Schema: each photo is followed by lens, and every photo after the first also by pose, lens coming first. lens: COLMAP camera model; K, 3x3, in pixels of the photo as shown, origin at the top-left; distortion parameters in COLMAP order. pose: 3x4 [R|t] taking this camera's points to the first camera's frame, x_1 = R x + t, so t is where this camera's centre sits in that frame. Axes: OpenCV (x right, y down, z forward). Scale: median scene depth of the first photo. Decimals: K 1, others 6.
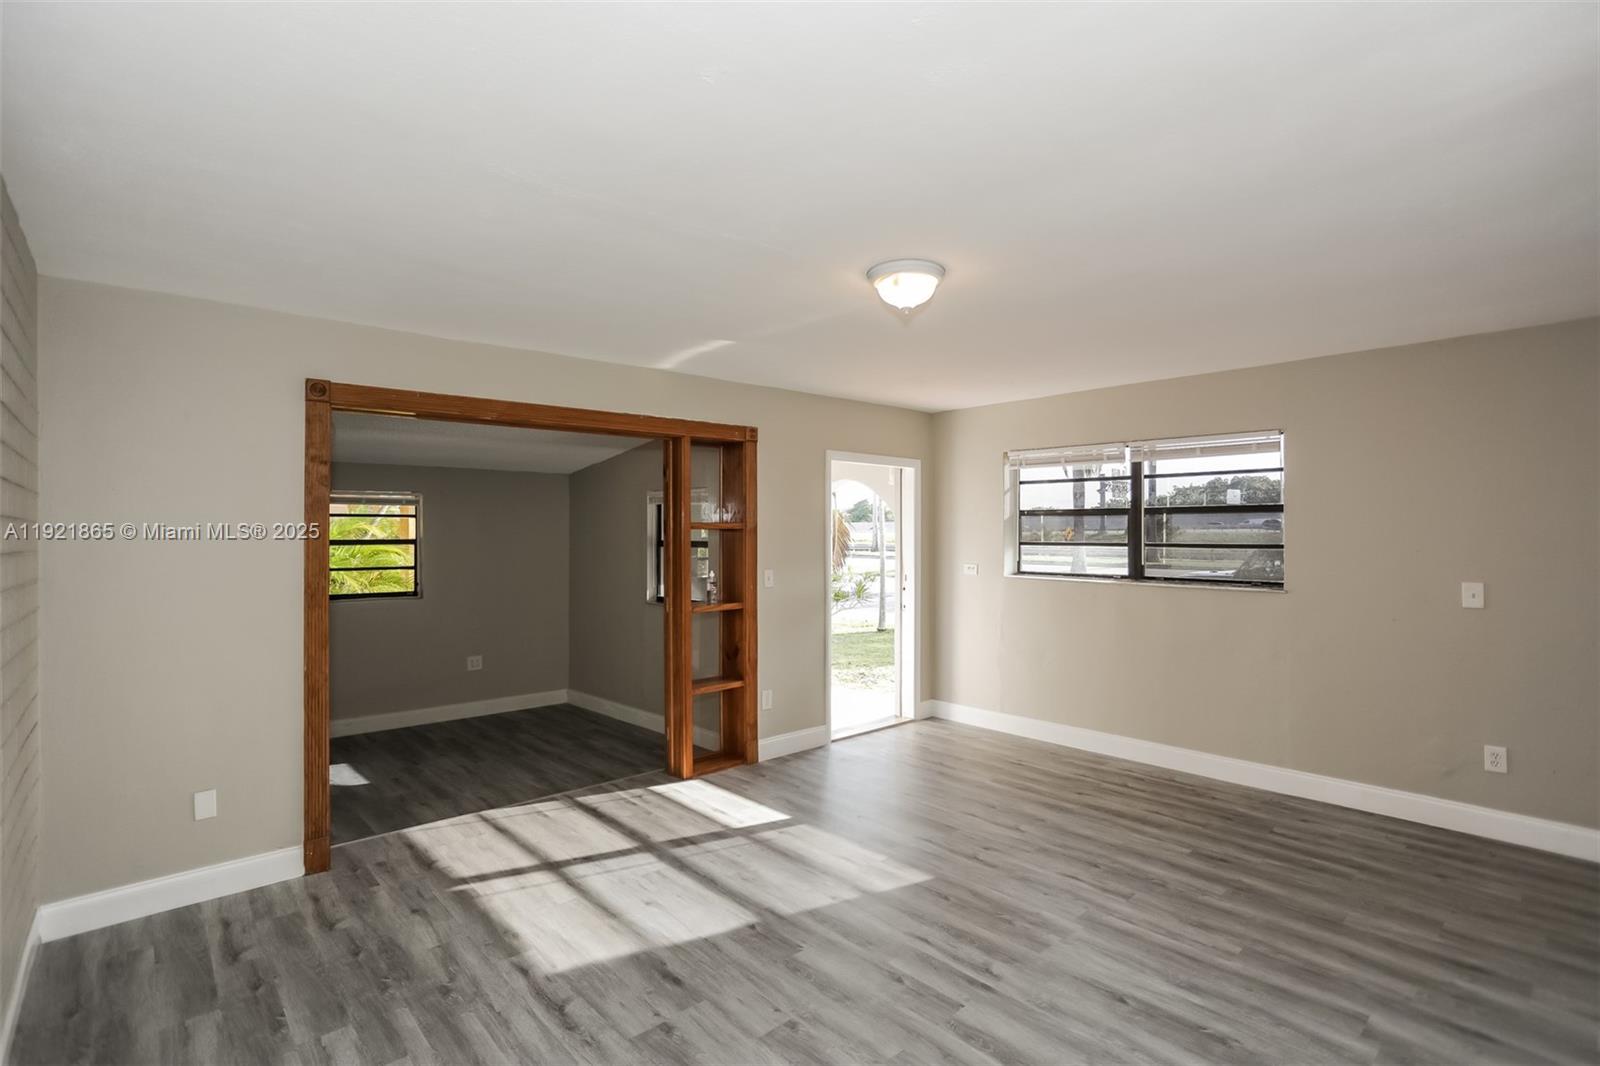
lens RADIAL K [[761.7, 0, 798.9], [0, 761.7, 522.5], [0, 0, 1]] dist [-0.046971, 0.021809]
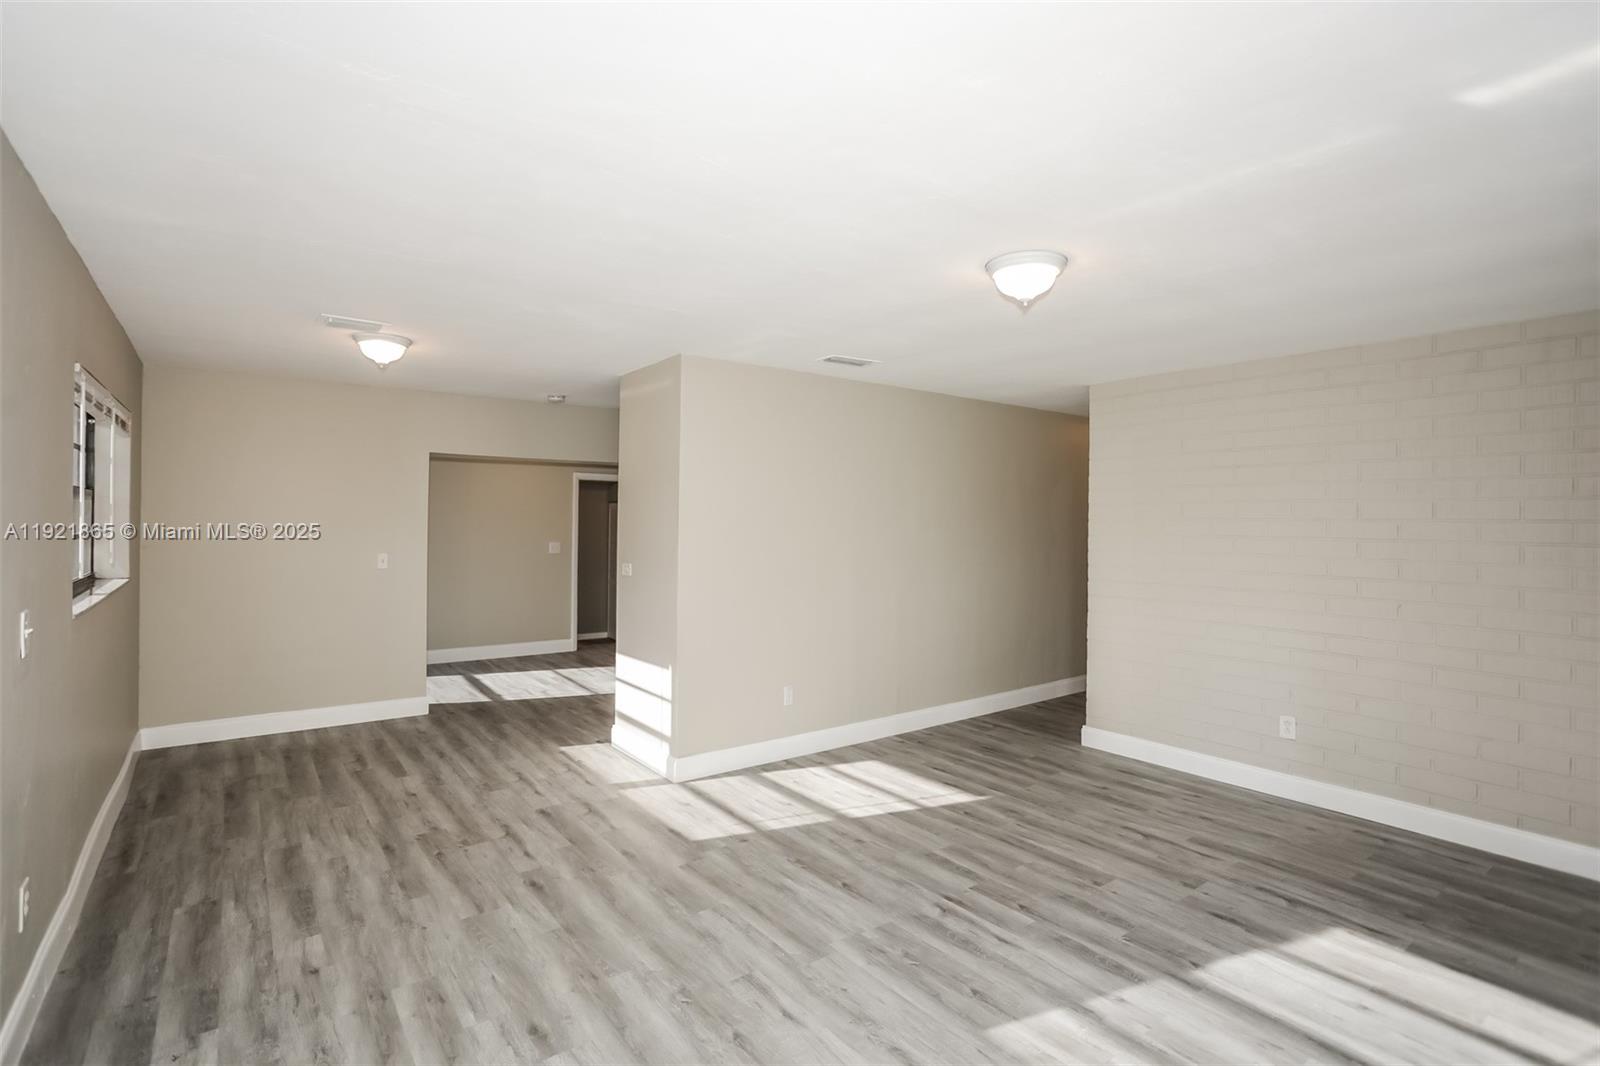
lens RADIAL K [[761.7, 0, 798.9], [0, 761.7, 522.5], [0, 0, 1]] dist [-0.046971, 0.021809]
pose [[-0.996719, -0.006042, 0.080718, 0.363316], [-0.006819, 0.999933, -0.009349, 0.020209], [-0.080656, -0.009868, -0.996693, 2.048657]]
